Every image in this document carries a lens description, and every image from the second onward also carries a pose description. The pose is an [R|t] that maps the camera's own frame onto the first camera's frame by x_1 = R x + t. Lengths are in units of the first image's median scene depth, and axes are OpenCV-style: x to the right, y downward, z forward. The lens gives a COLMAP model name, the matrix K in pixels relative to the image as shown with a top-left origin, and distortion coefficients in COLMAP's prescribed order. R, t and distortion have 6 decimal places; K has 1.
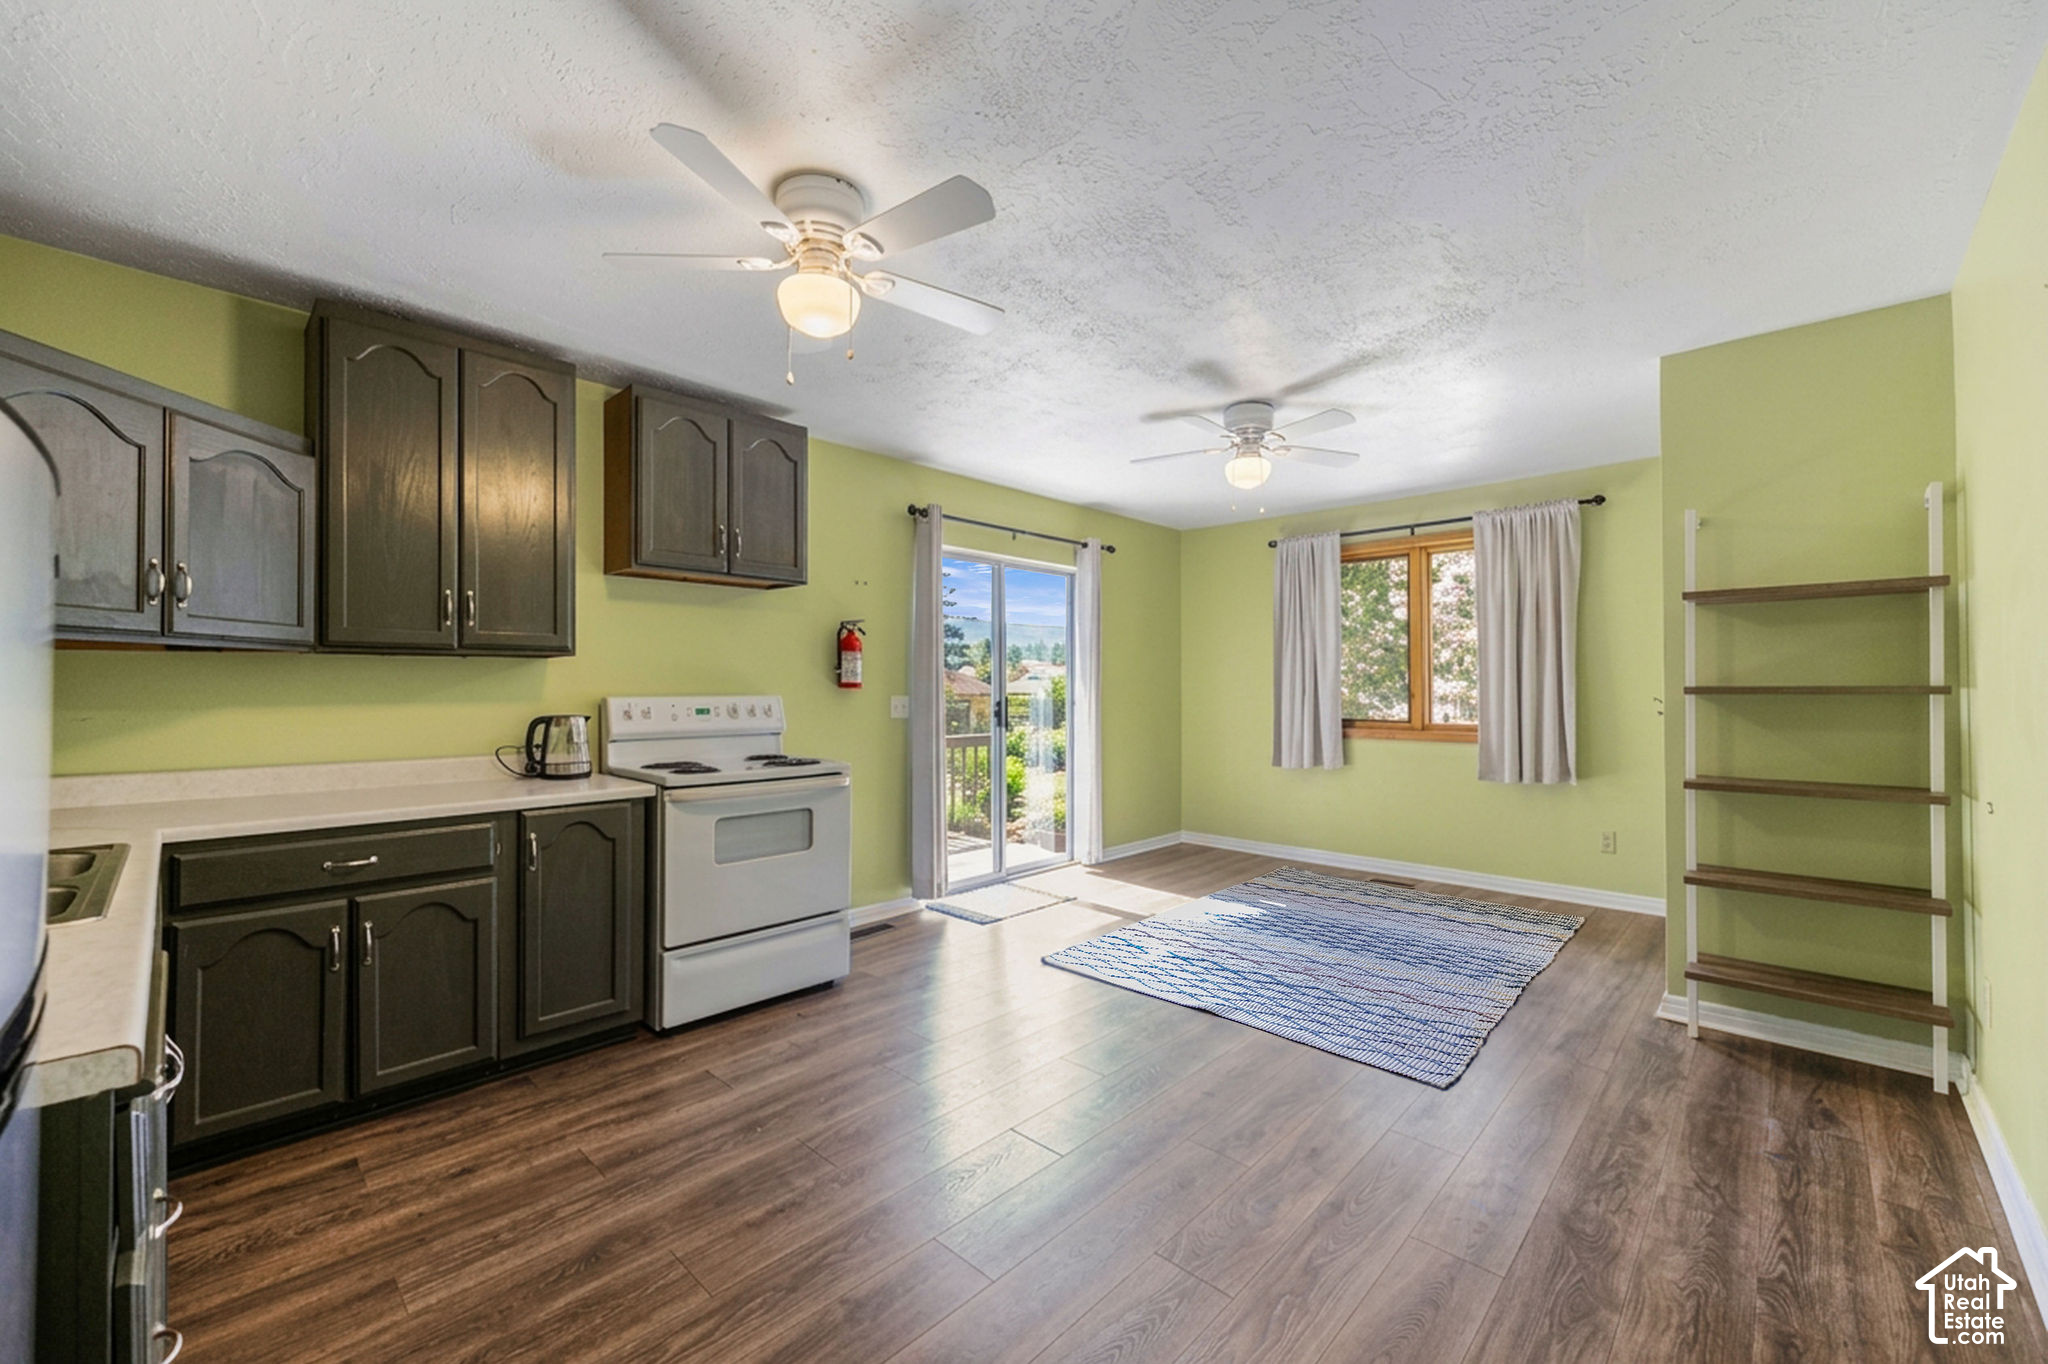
lens RADIAL K [[817.1, 0, 1021.2], [0, 817.1, 678.8], [0, 0, 1]] dist [-0.003281, -0.000046]
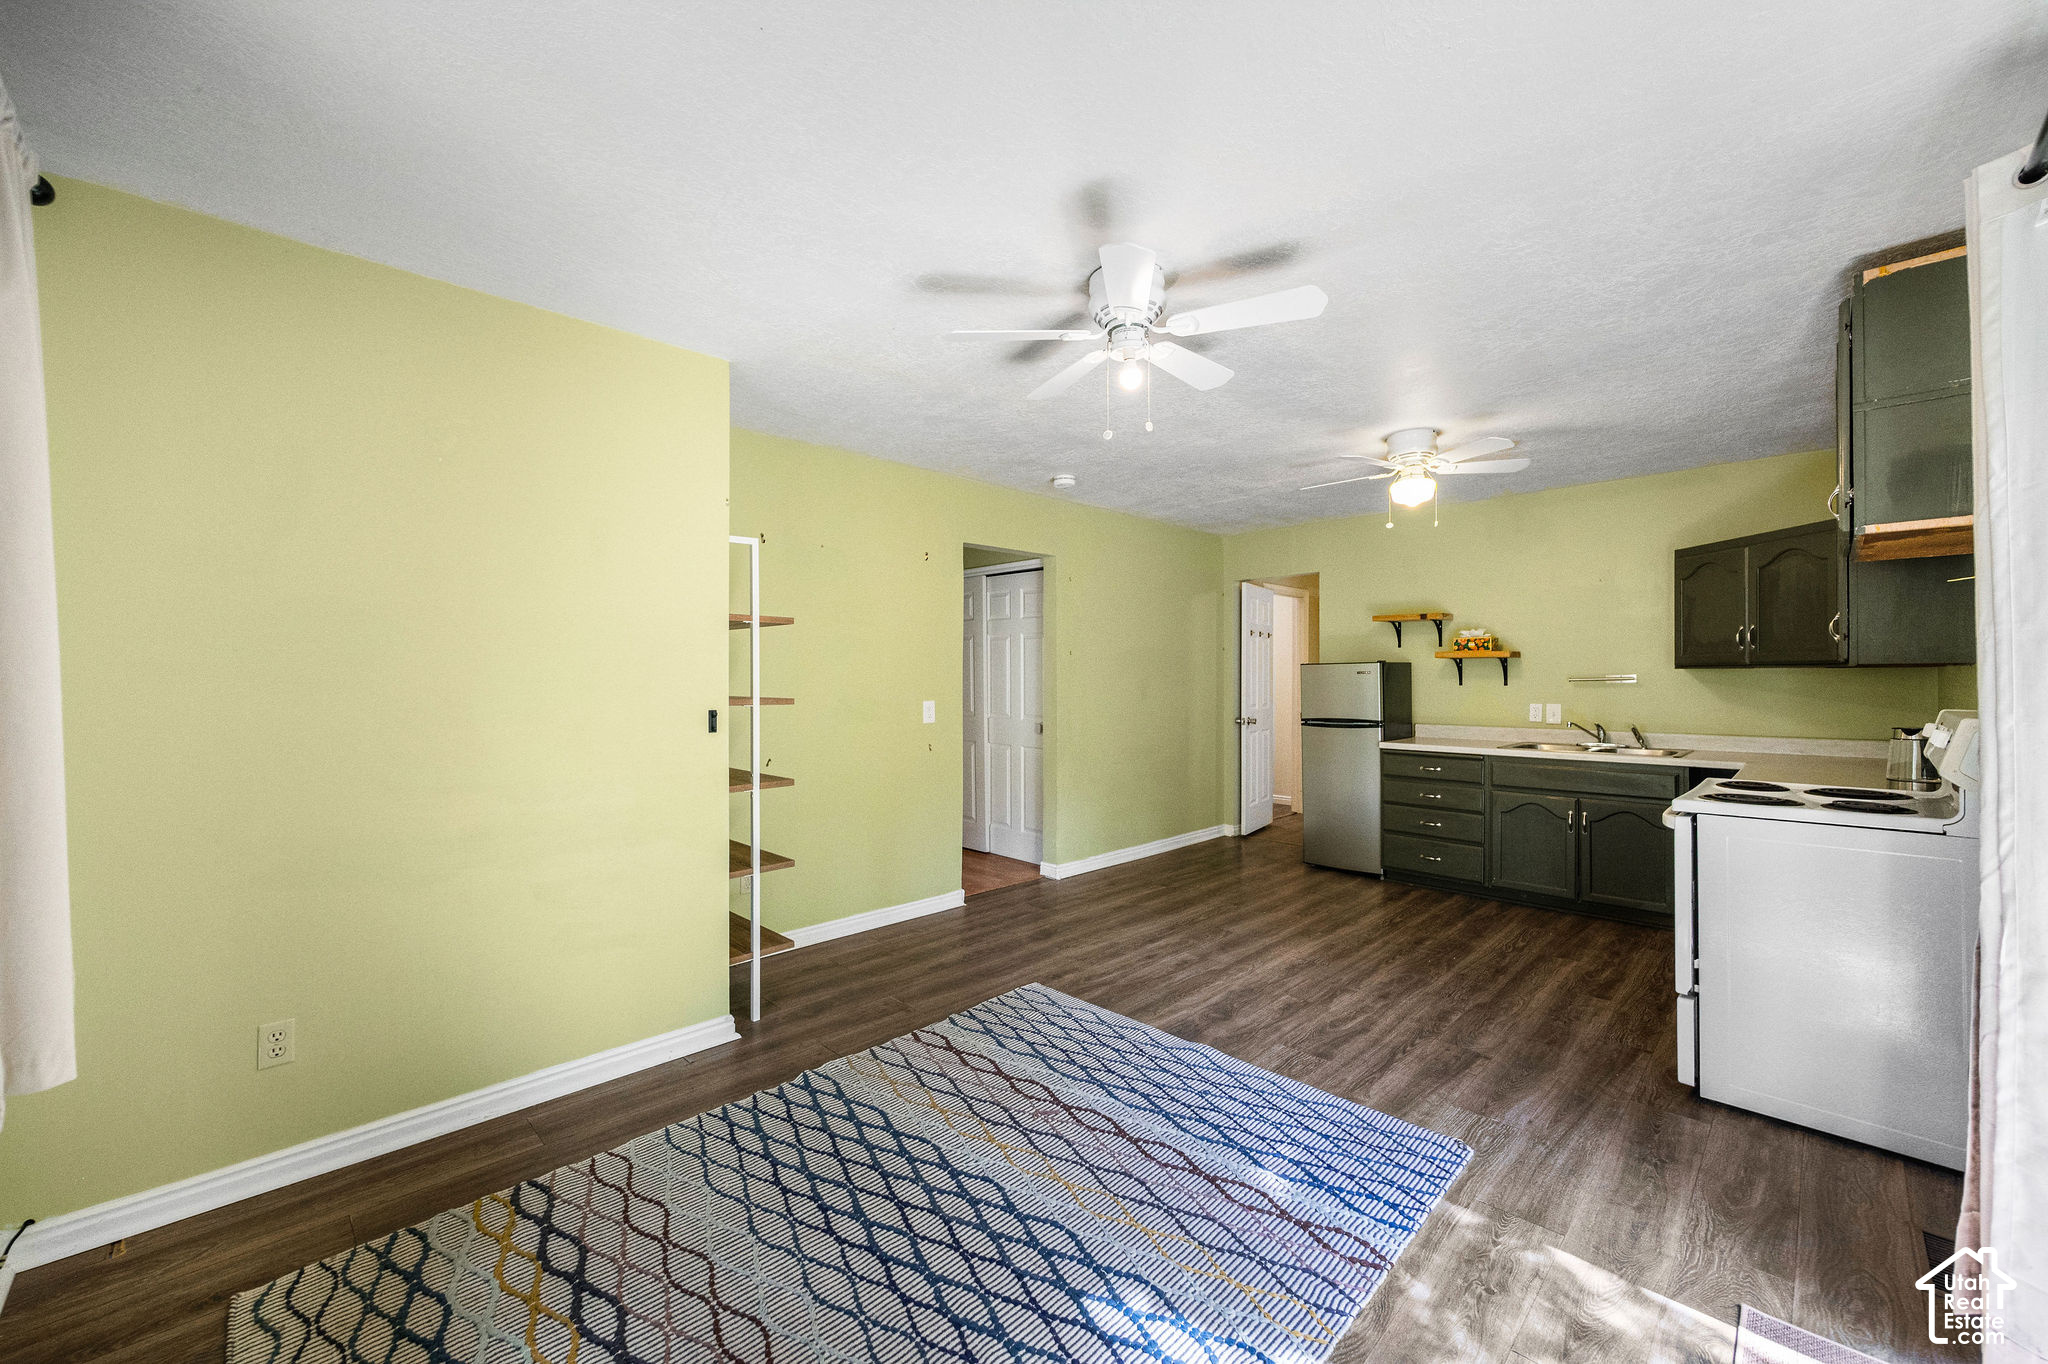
lens RADIAL K [[817.1, 0, 1025.8], [0, 817.1, 681.8], [0, 0, 1]] dist [-0.003281, -0.000046]
pose [[-0.999663, 0.007353, 0.024879, 0.394034], [0.007187, 0.999951, -0.006739, -0.003815], [-0.024927, -0.006558, -0.999668, 1.894486]]
